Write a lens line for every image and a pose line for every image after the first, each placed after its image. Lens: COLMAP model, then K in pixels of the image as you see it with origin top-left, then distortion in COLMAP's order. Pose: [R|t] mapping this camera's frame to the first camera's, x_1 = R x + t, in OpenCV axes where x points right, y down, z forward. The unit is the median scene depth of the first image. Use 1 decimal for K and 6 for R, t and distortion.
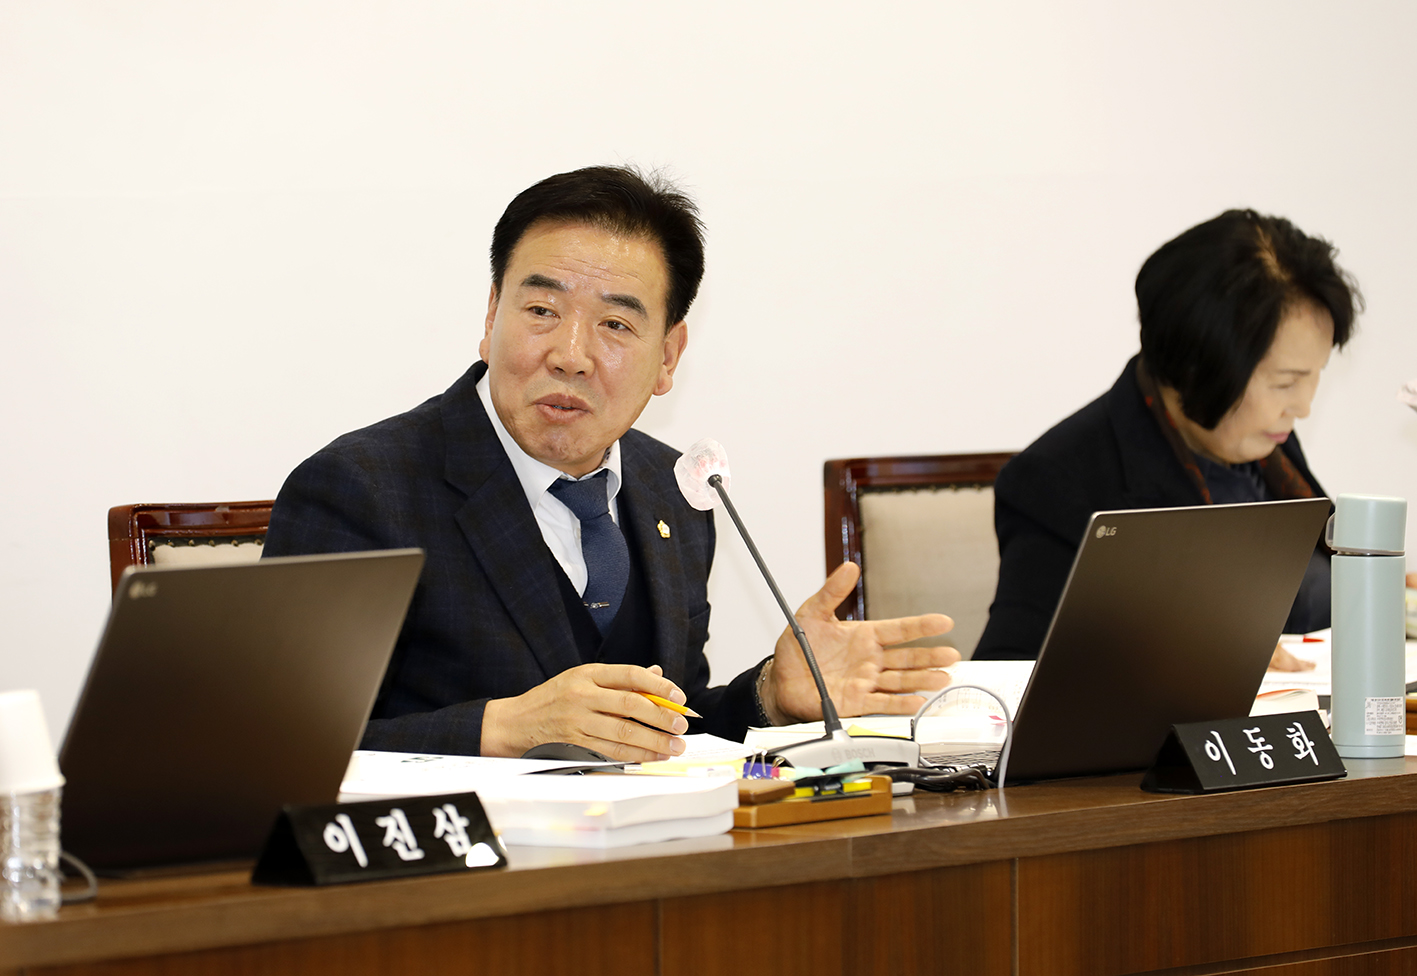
lens RADIAL K [[8100.4, 0, 697.8], [0, 8100.4, 488.1], [0, 0, 1]] dist [0.964938, 0.000000]
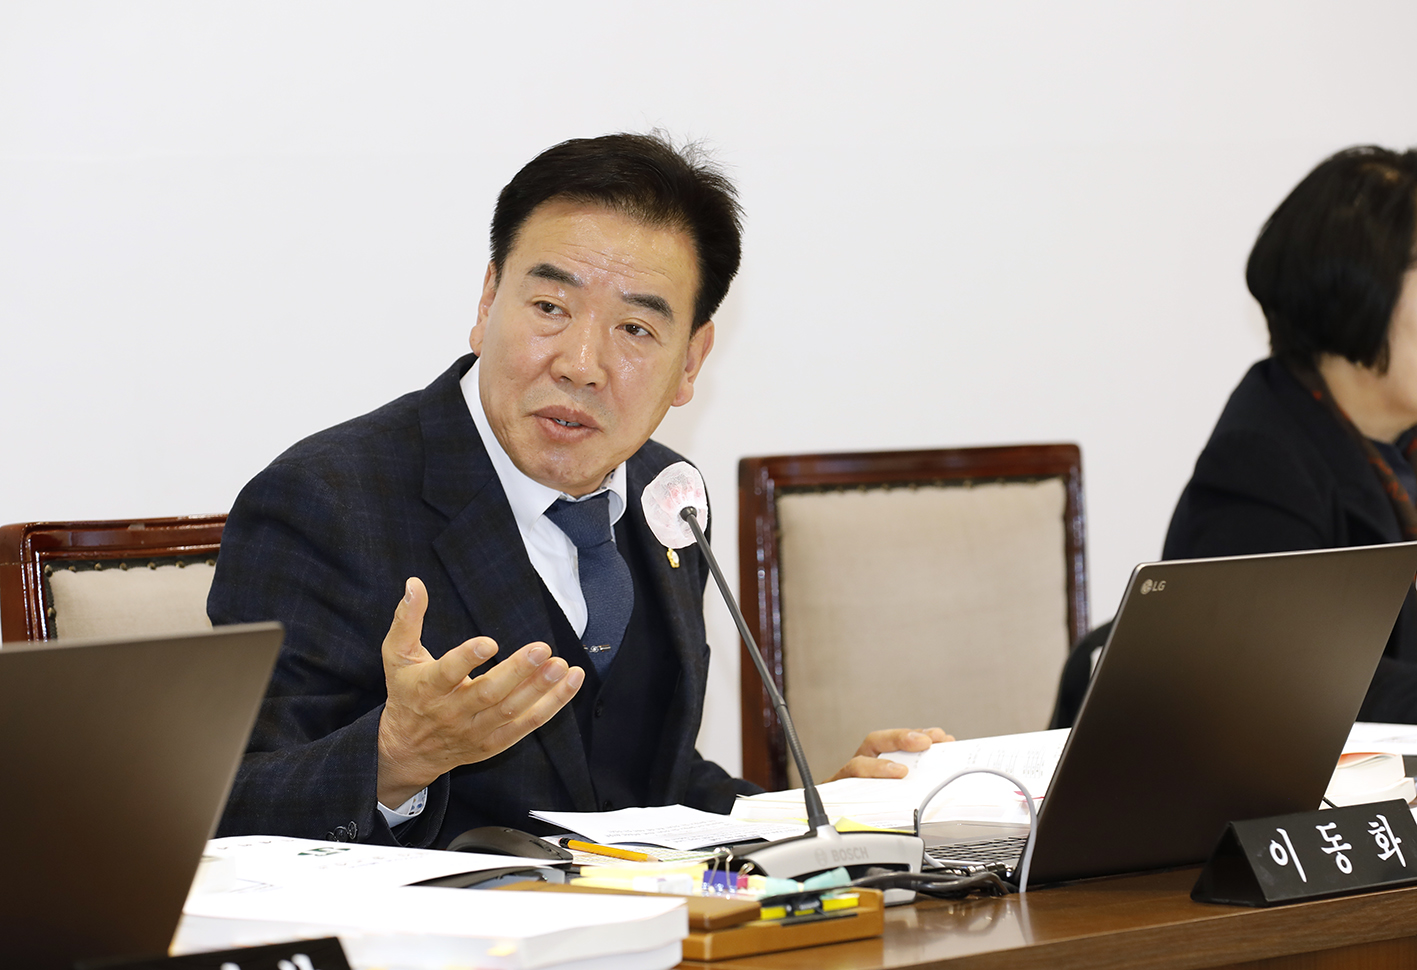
lens RADIAL K [[7376.5, 0, 720.4], [0, 7376.5, 485.0], [0, 0, 1]] dist [0.810222, 0.000000]
pose [[0.999828, 0.013002, -0.013198, 0.015922], [-0.012891, 0.999881, 0.008480, -0.010785], [0.013306, -0.008309, 0.999877, 0.243948]]
